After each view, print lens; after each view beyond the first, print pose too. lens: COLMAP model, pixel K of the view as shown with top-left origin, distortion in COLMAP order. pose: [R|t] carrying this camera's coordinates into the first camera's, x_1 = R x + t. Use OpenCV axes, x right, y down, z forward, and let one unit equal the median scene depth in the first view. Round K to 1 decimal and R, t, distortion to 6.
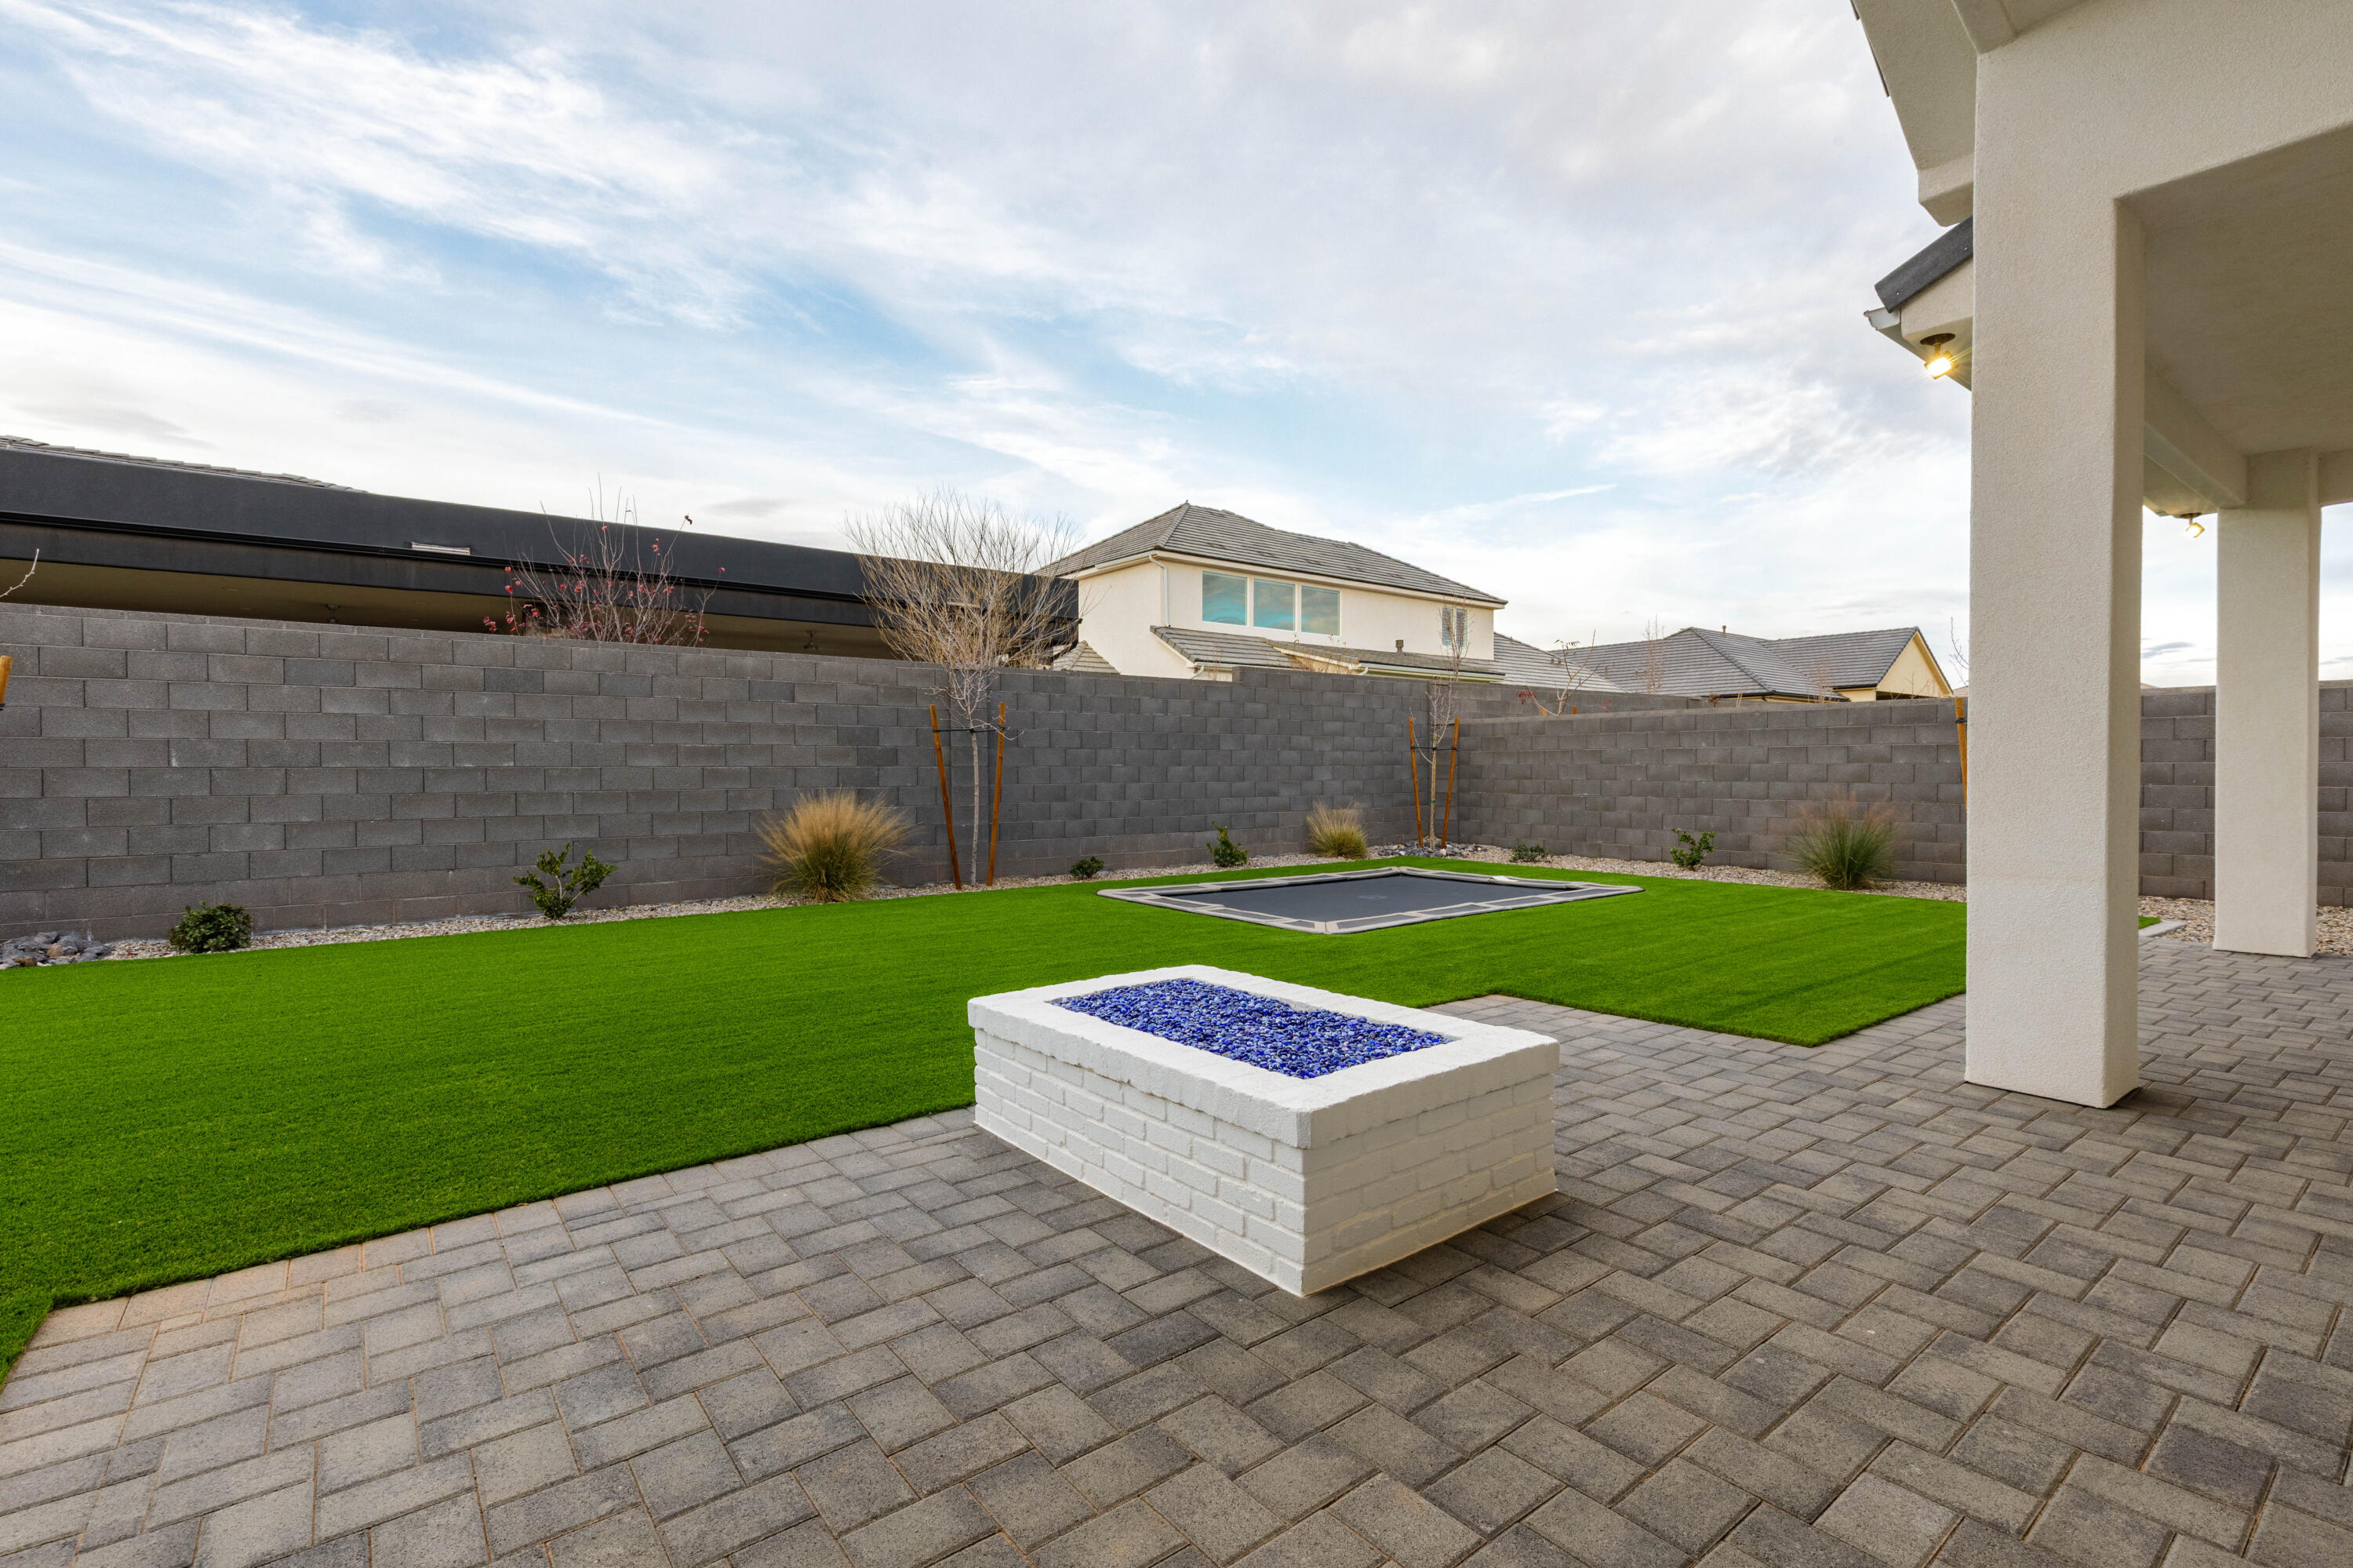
lens RADIAL K [[1075.0, 0, 1184.9], [0, 1075.0, 779.2], [0, 0, 1]] dist [0.001473, 0.000431]
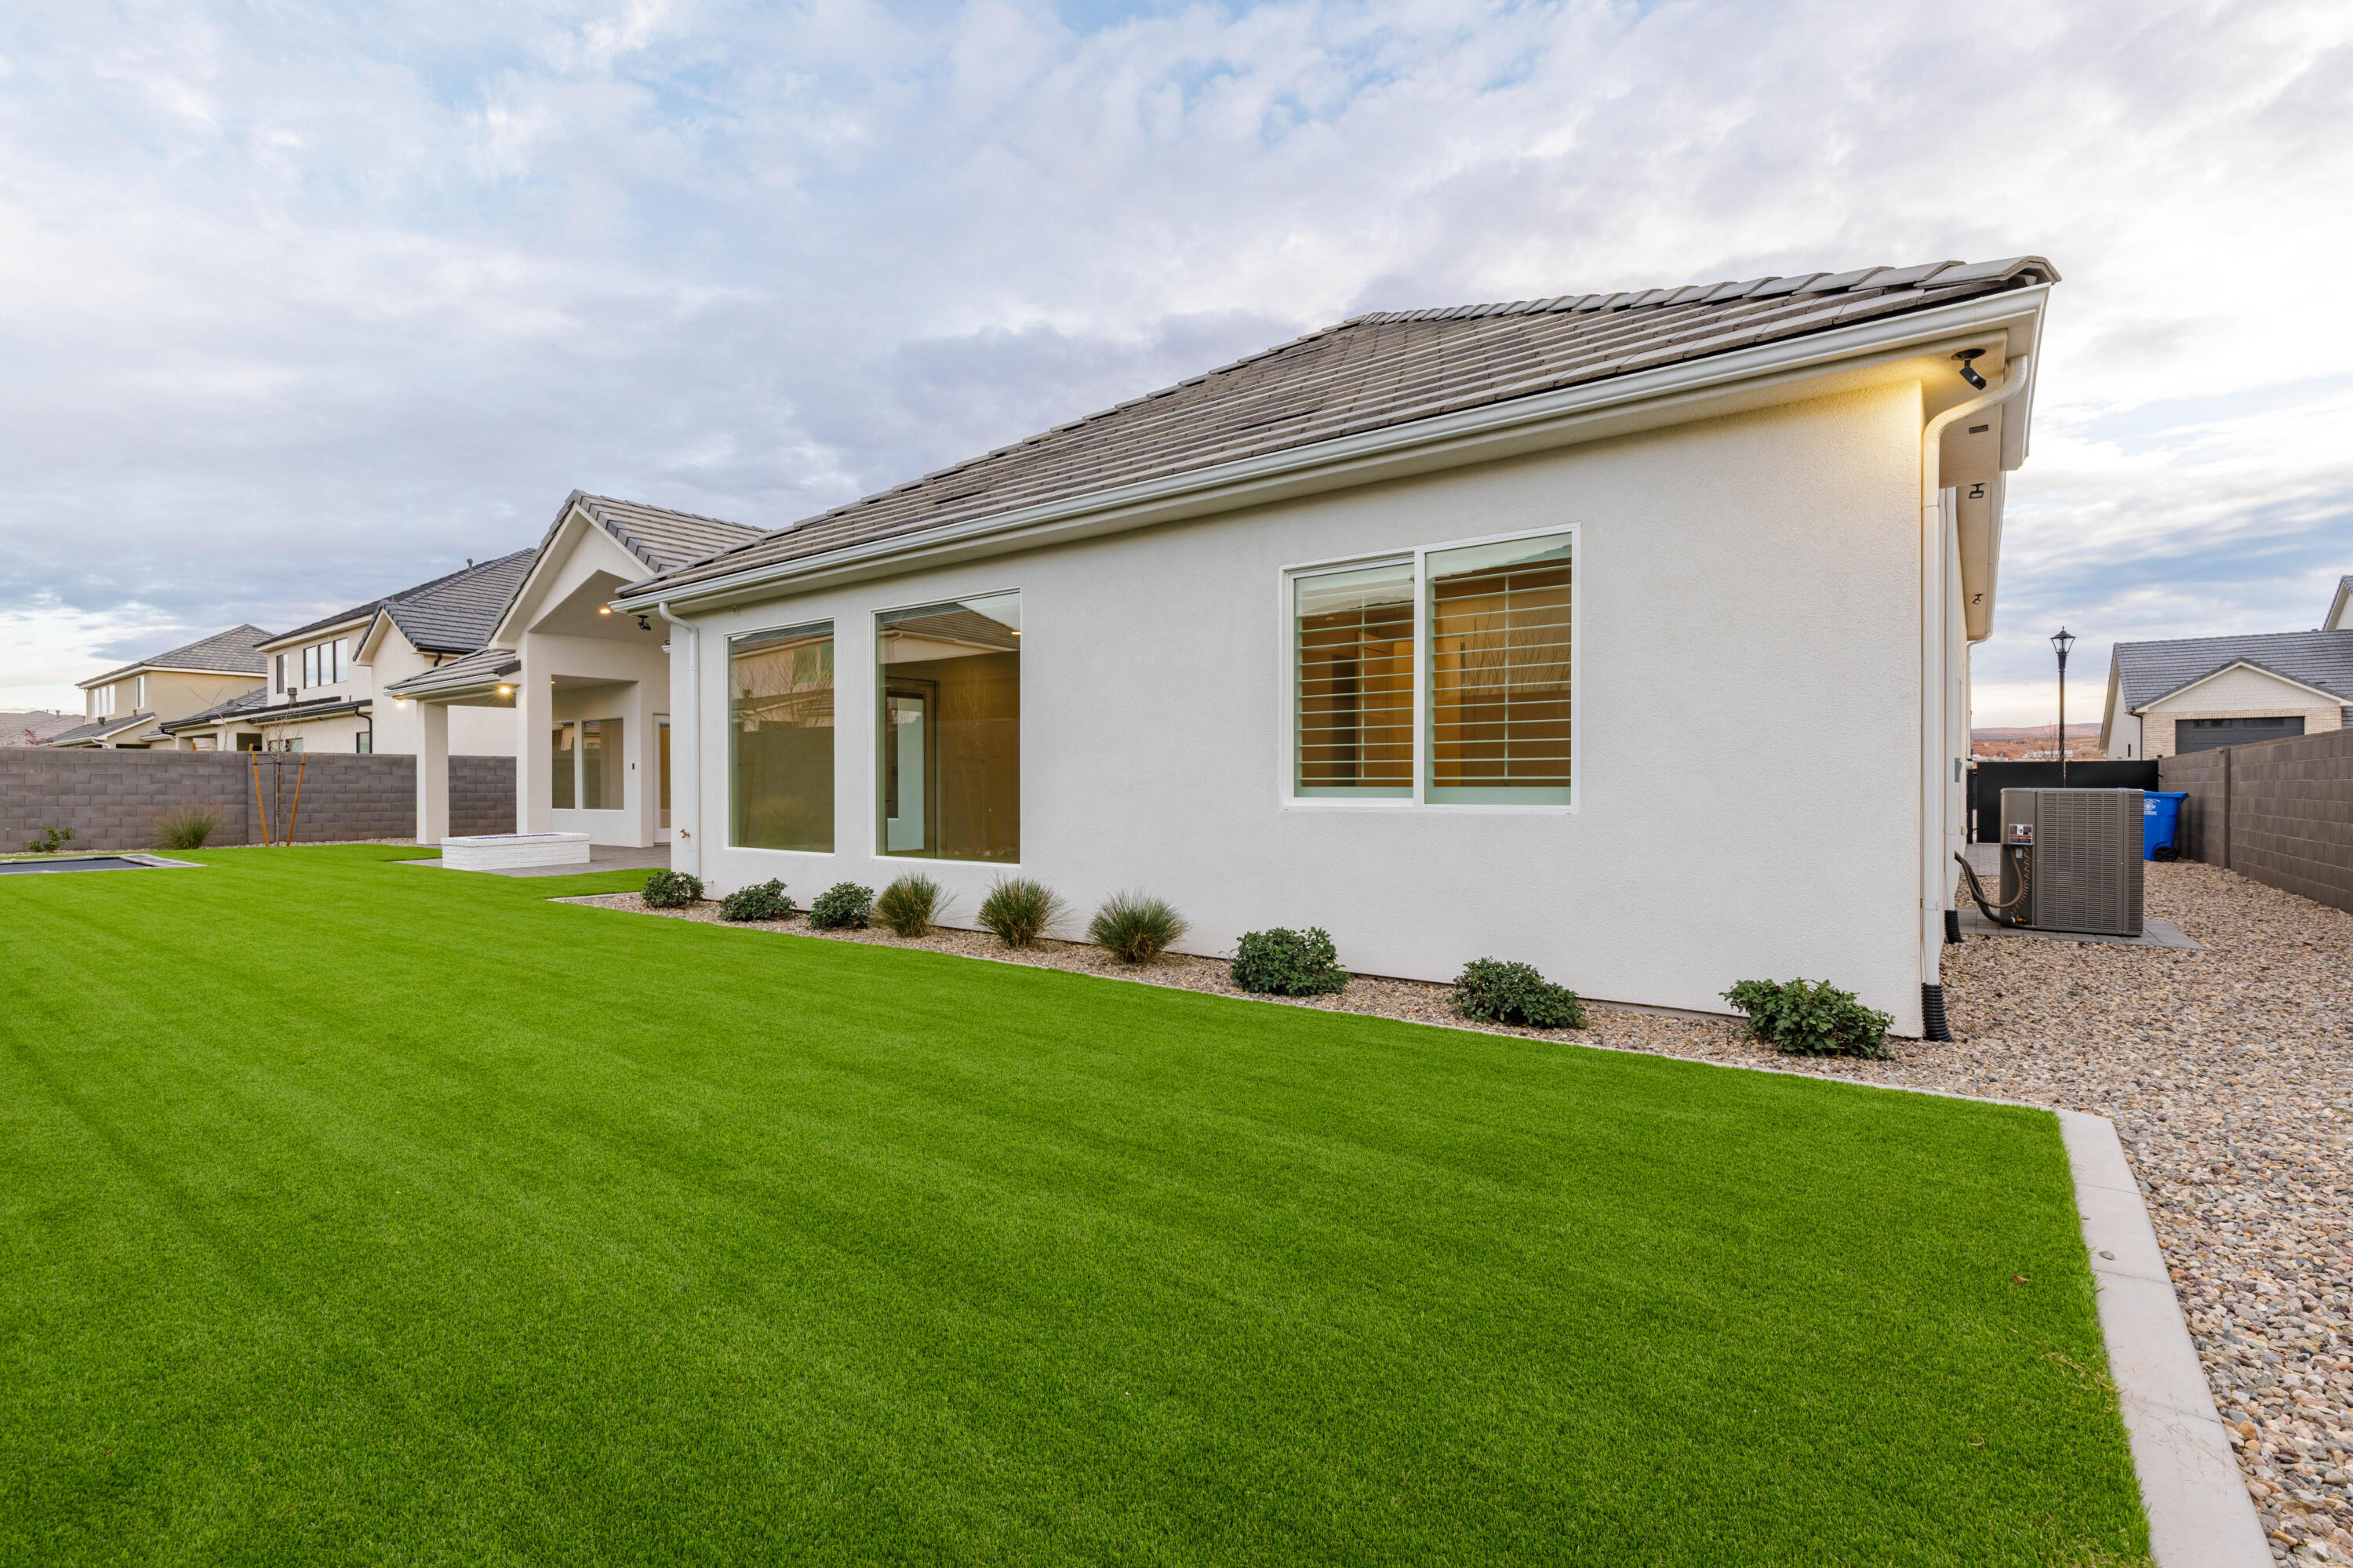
lens RADIAL K [[1075.0, 0, 1175.5], [0, 1075.0, 788.4], [0, 0, 1]] dist [0.001473, 0.000431]
pose [[-0.259495, 0.004430, 0.965734, -1.456497], [0.016931, 0.999857, -0.000038, 0.019971], [-0.965596, 0.016341, -0.259533, -0.151074]]
